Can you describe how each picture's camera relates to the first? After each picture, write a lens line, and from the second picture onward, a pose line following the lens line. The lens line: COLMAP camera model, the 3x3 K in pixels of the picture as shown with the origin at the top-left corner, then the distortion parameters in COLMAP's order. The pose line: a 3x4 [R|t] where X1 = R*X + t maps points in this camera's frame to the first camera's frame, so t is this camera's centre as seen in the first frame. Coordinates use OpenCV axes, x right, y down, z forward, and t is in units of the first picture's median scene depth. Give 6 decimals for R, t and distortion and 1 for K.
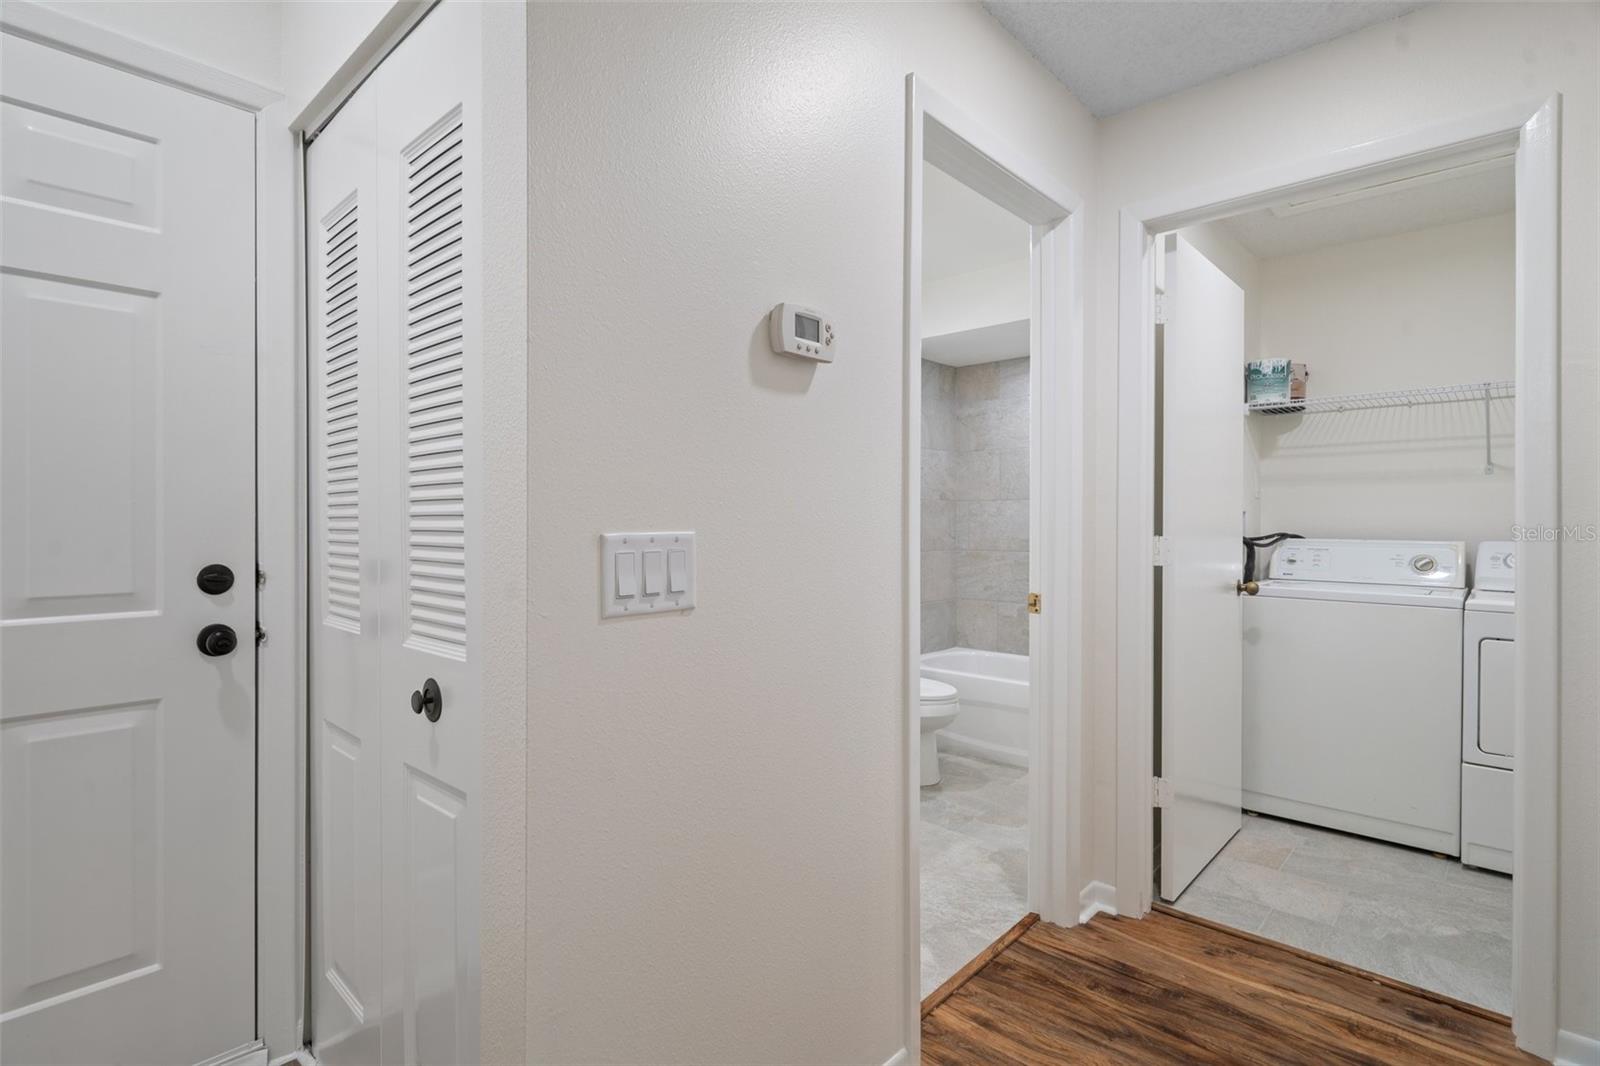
lens RADIAL K [[777.1, 0, 788.2], [0, 777.1, 528.4], [0, 0, 1]] dist [0.002487, 0.000805]
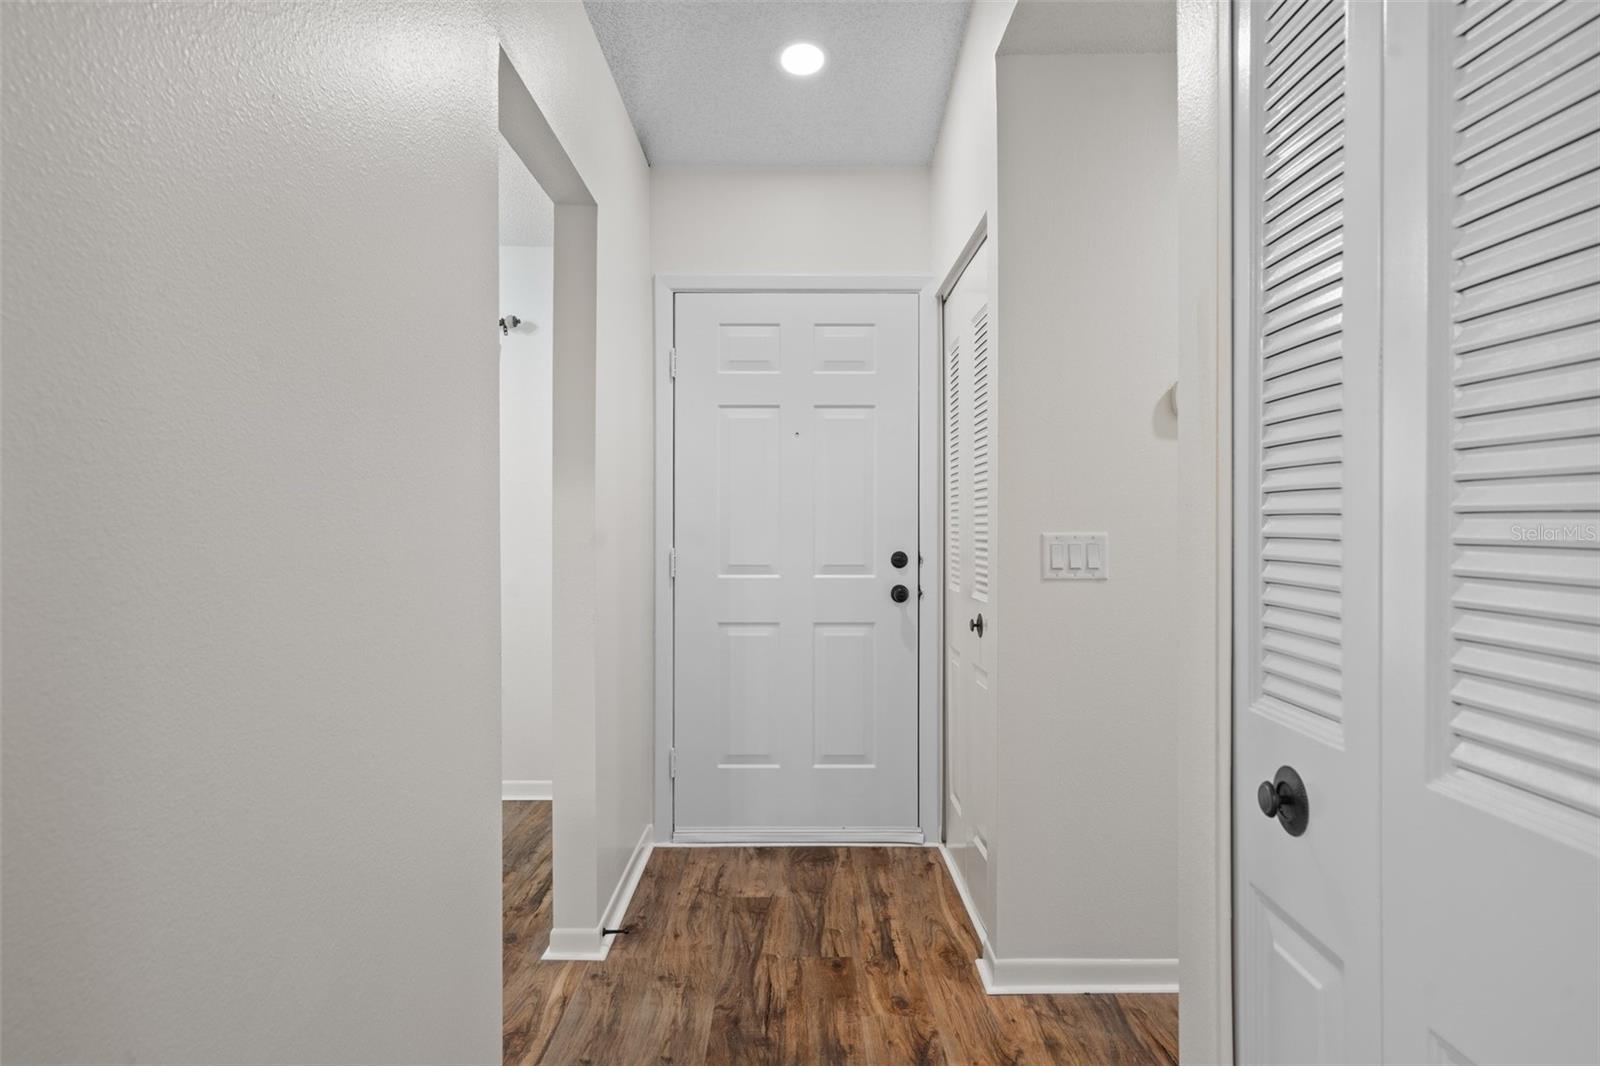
lens RADIAL K [[917.4, 0, 791.1], [0, 917.4, 527.9], [0, 0, 1]] dist [0.005806, 0.001352]
pose [[0.680773, -0.001811, -0.732492, 0.724172], [-0.003634, 0.999976, -0.005849, 0.006297], [0.732485, 0.006644, 0.680750, -0.698915]]
